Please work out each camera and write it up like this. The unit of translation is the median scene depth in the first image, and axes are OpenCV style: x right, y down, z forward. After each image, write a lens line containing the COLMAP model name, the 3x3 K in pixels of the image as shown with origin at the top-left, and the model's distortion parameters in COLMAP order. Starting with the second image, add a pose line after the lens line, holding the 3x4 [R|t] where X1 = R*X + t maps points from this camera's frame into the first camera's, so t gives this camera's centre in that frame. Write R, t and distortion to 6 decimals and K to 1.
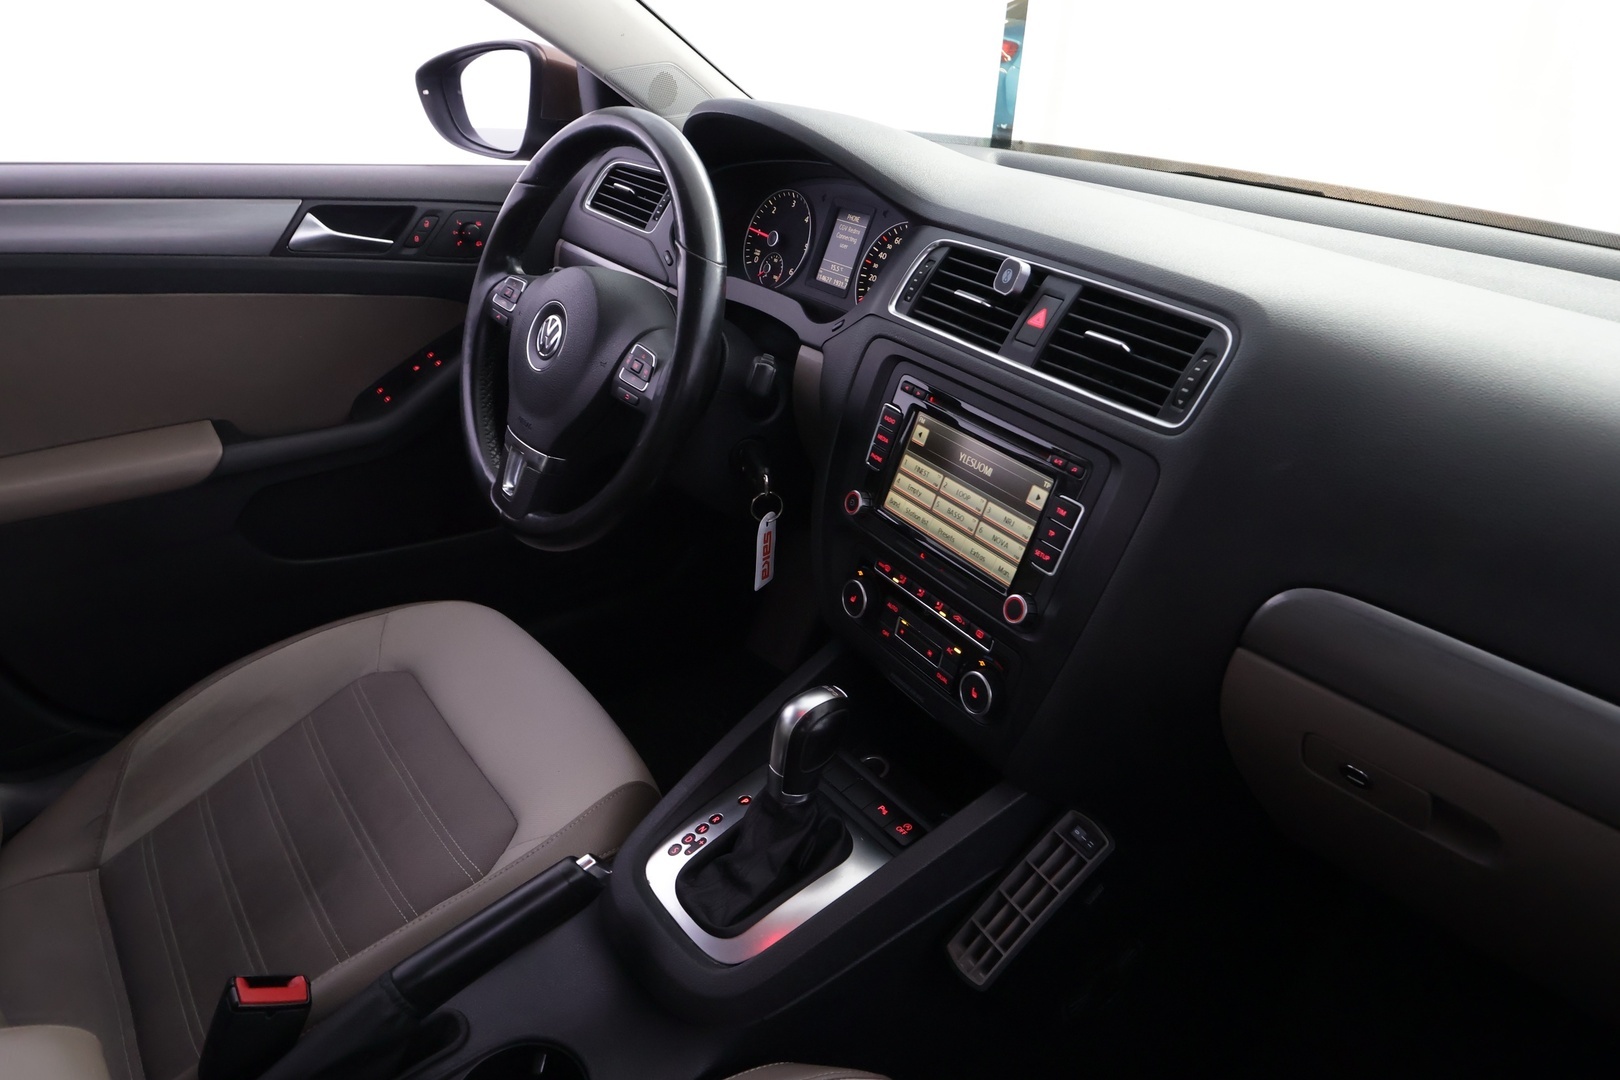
lens RADIAL K [[1057.7, 0, 812.0], [0, 1057.7, 539.1], [0, 0, 1]] dist [-0.007920, -0.000831]
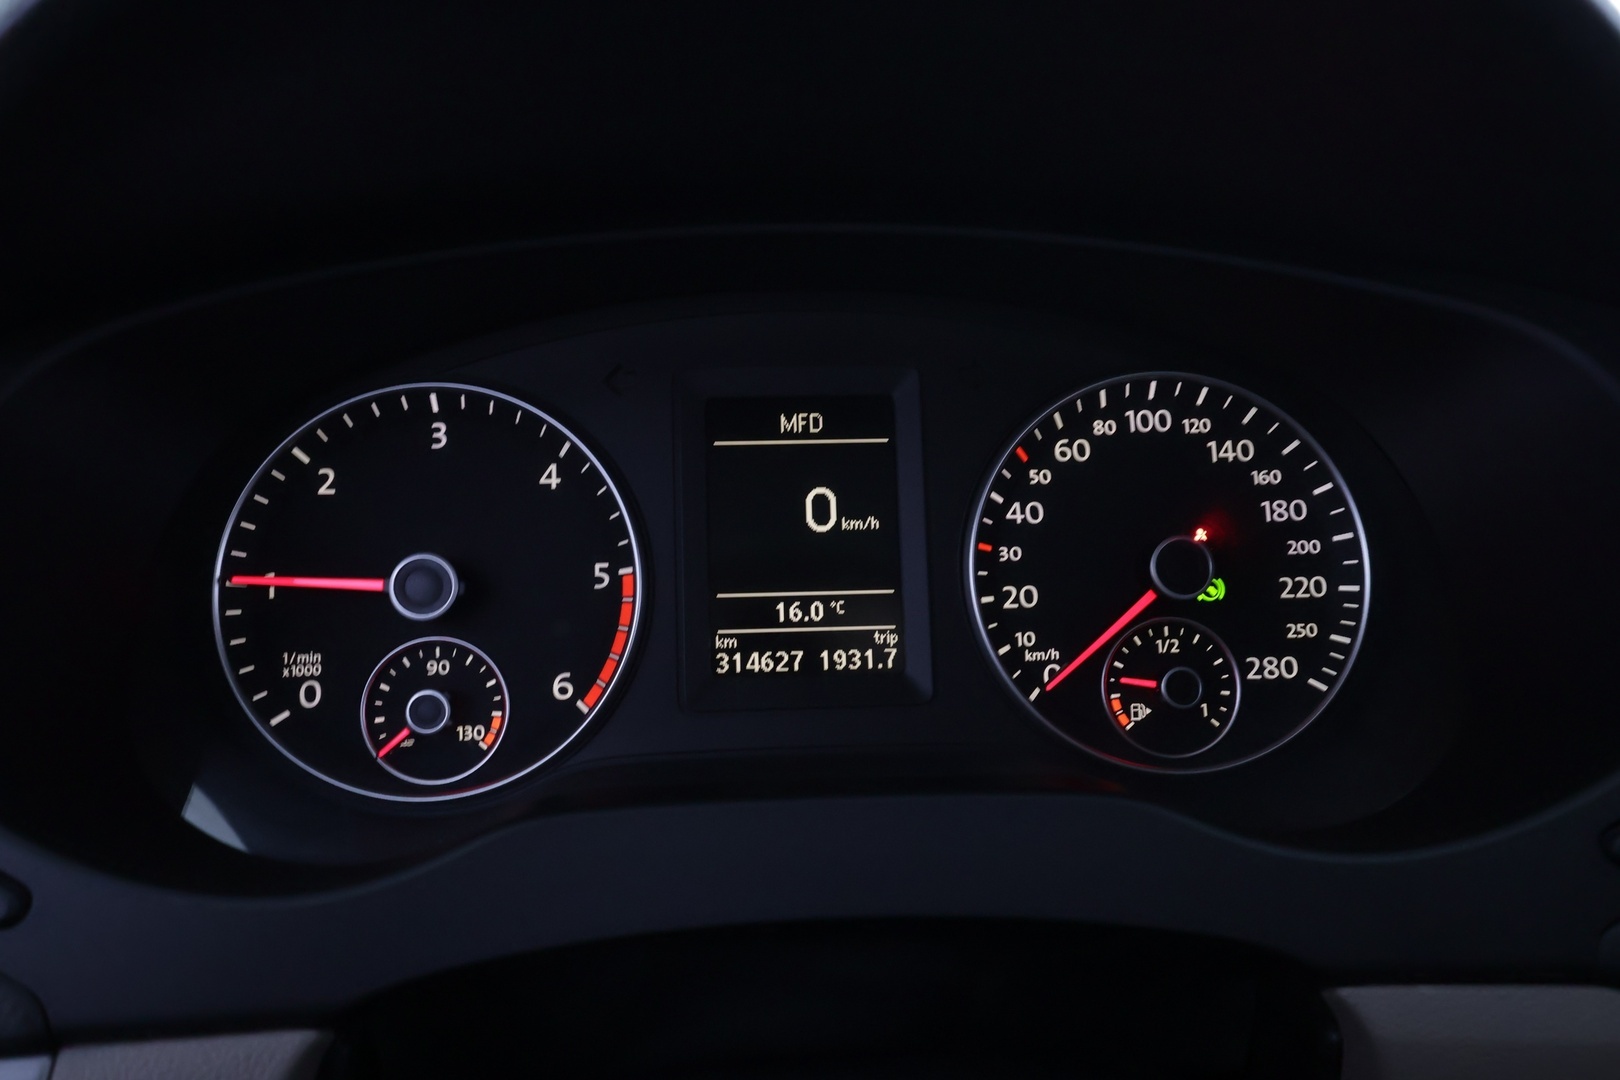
lens RADIAL K [[1129.9, 0, 809.2], [0, 1129.9, 537.9], [0, 0, 1]] dist [0.009706, -0.002963]
pose [[0.558353, -0.254939, 0.789461, -0.264780], [0.405982, 0.913846, 0.007972, -0.372148], [-0.723478, 0.316055, 0.613749, 1.109547]]
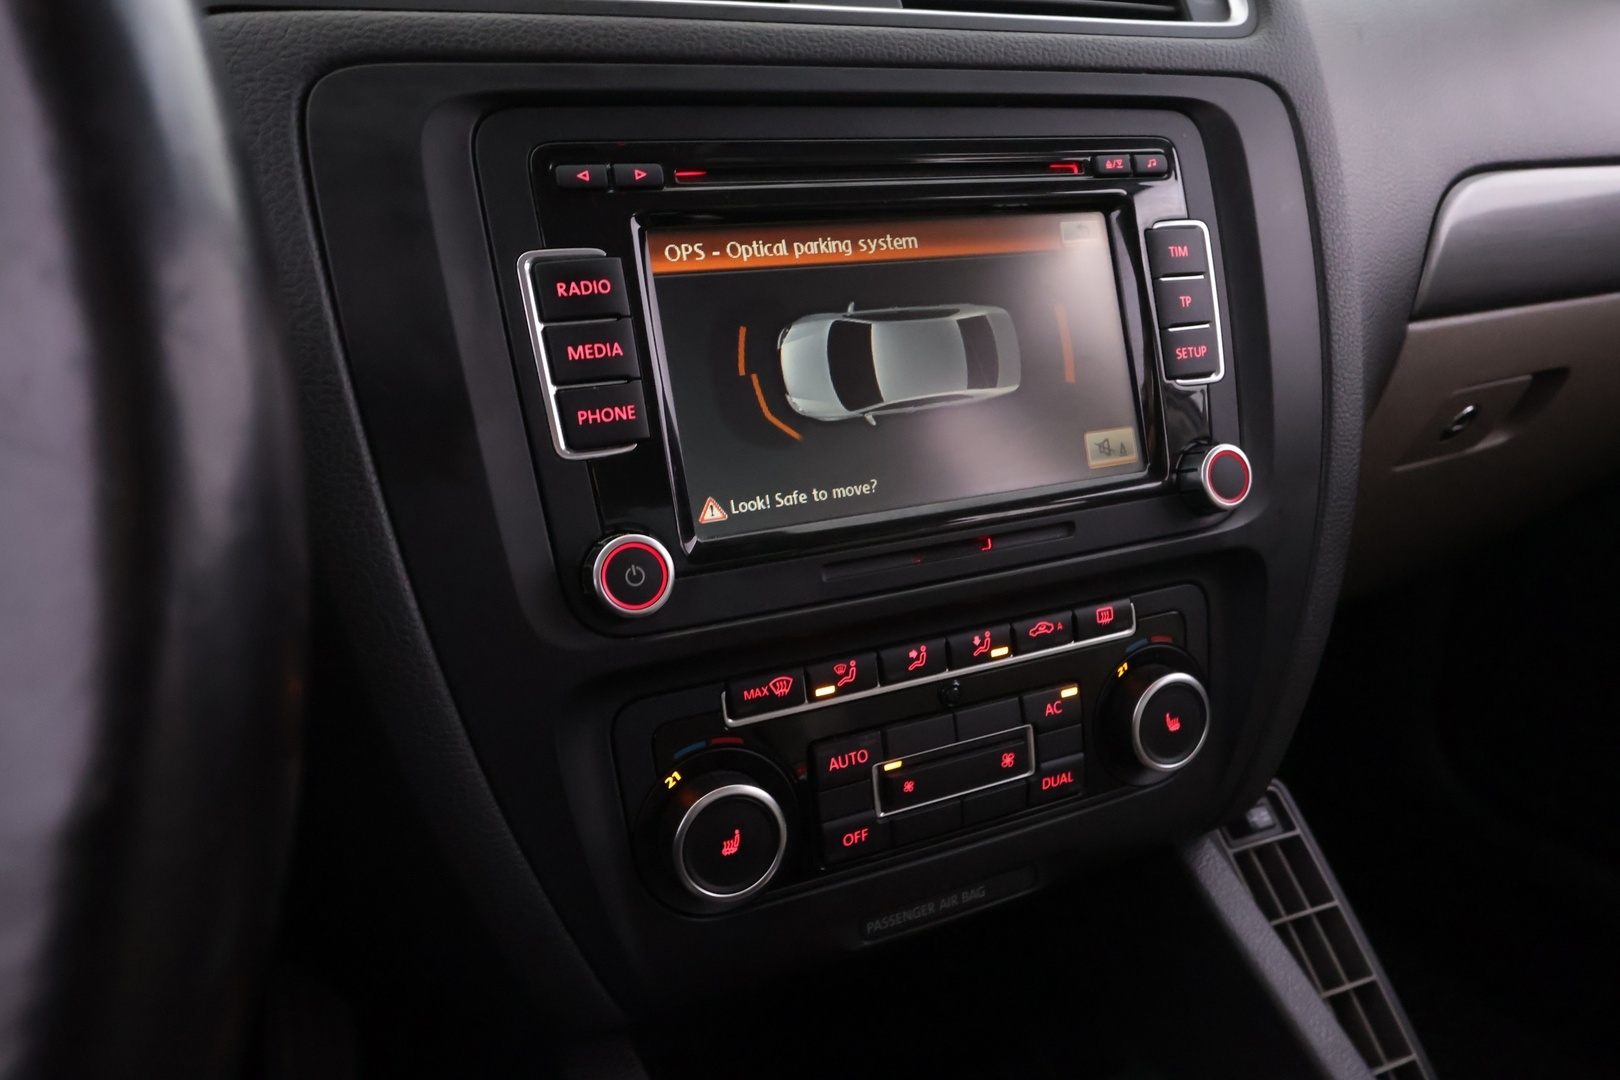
lens RADIAL K [[1129.9, 0, 816.6], [0, 1129.9, 539.2], [0, 0, 1]] dist [0.009706, -0.002963]
pose [[0.128423, -0.369838, 0.920178, -0.259897], [0.463810, 0.842532, 0.273899, -0.113128], [-0.876577, 0.391613, 0.279735, 0.899601]]
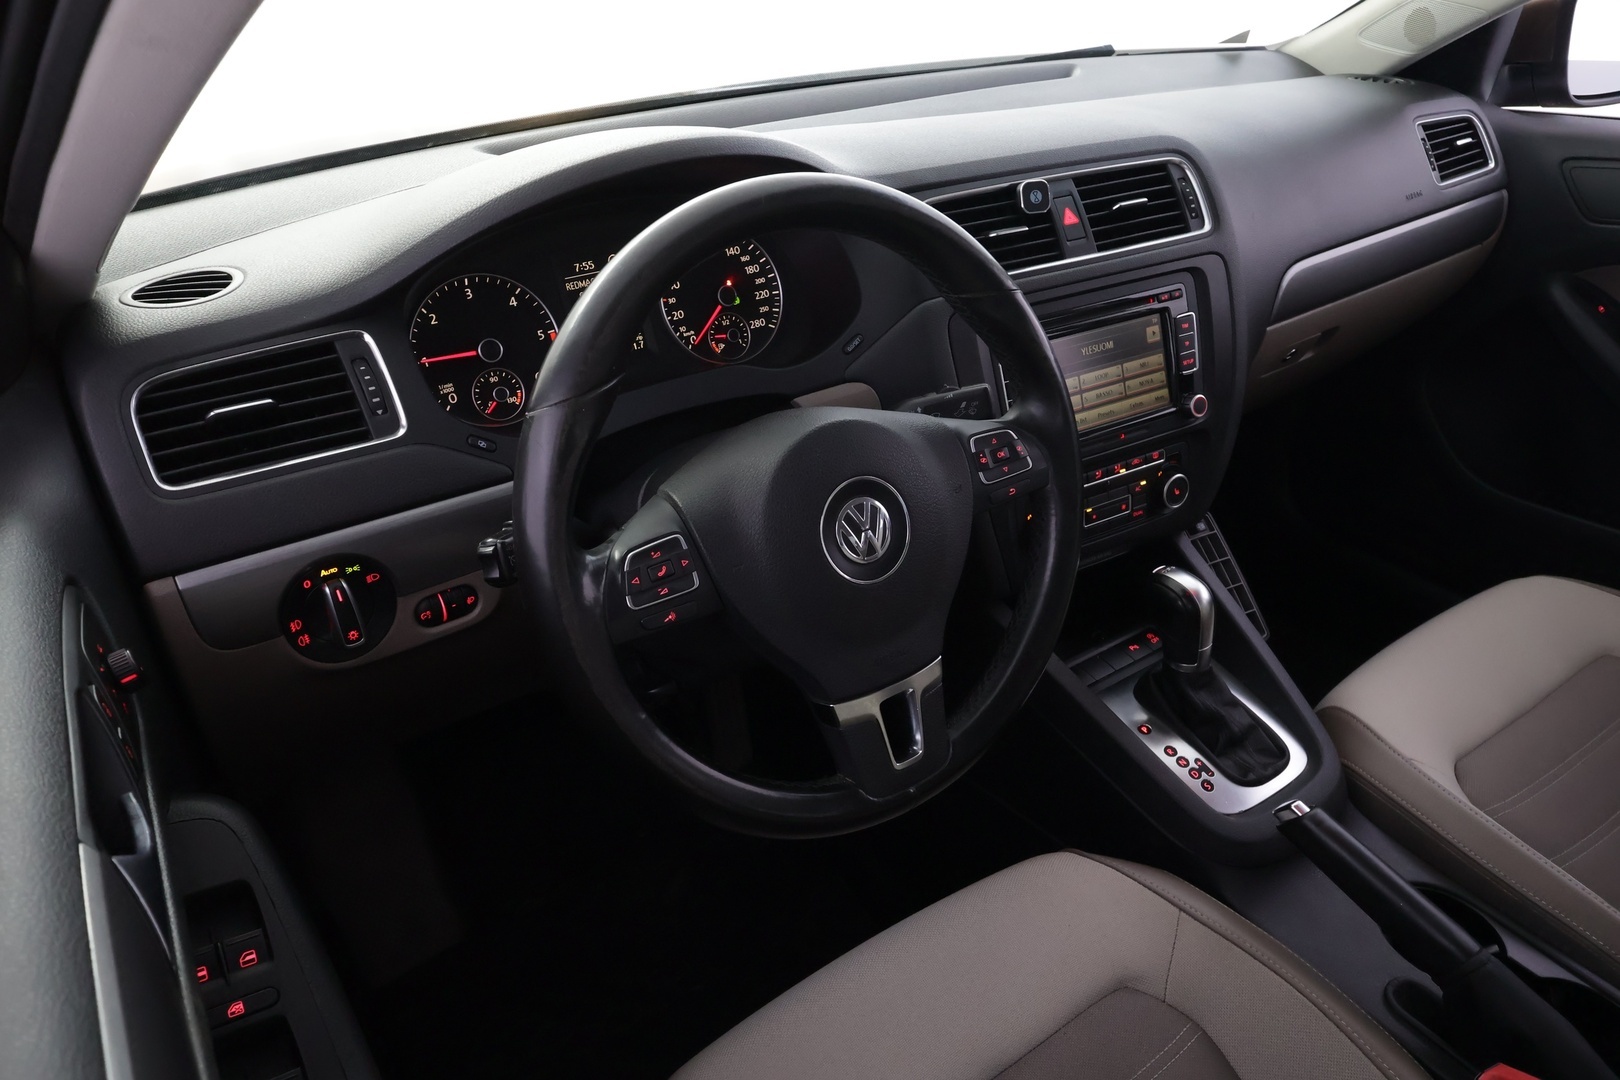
lens RADIAL K [[1129.9, 0, 806.0], [0, 1129.9, 541.6], [0, 0, 1]] dist [0.009706, -0.002963]
pose [[0.046767, -0.548517, 0.834830, -0.973973], [0.471582, 0.748871, 0.465621, -0.613860], [-0.880581, 0.371915, 0.293693, 0.944352]]
